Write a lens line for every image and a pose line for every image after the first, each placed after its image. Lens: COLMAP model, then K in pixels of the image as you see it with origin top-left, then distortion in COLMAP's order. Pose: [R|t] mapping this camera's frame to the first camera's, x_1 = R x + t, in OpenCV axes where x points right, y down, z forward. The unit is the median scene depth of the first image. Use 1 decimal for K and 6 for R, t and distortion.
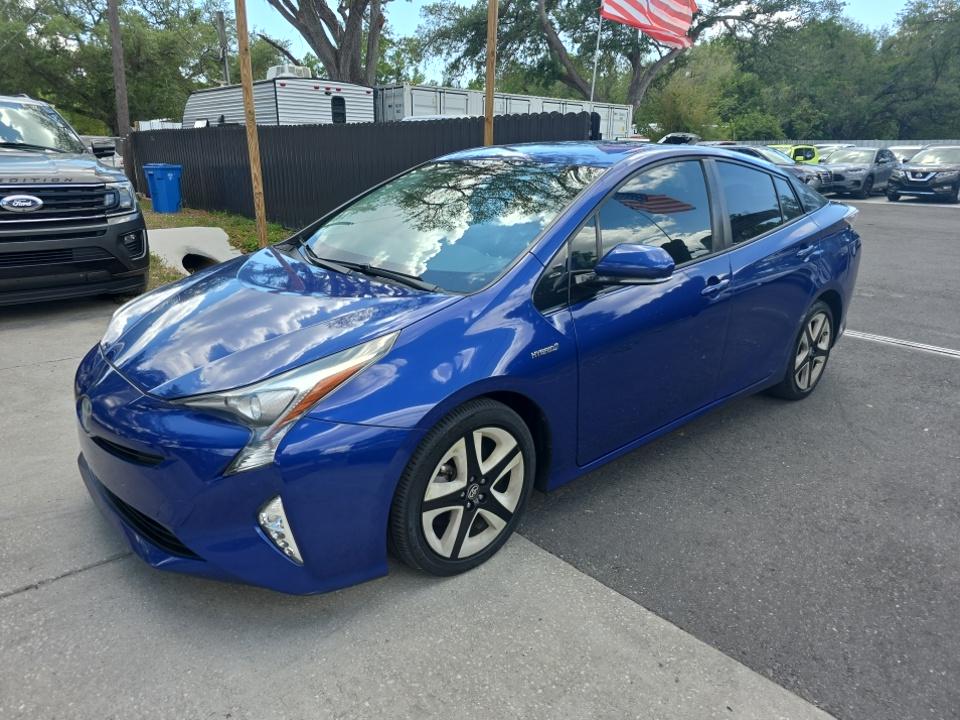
lens RADIAL K [[633.0, 0, 480.0], [0, 633.0, 360.0], [0, 0, 1]] dist [-0.004344, -0.000649]
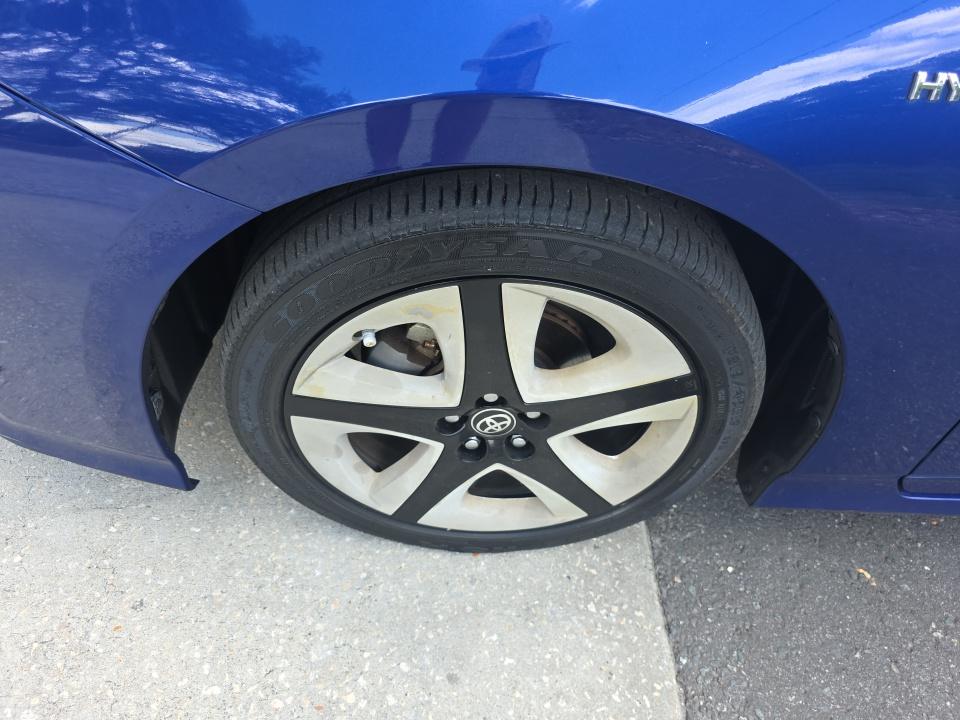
lens RADIAL K [[633.0, 0, 480.0], [0, 633.0, 360.0], [0, 0, 1]] dist [-0.004344, -0.000649]
pose [[0.738894, 0.533256, -0.411914, 0.106402], [-0.268346, 0.793619, 0.546040, -0.002970], [0.618082, -0.292930, 0.729498, 0.757653]]
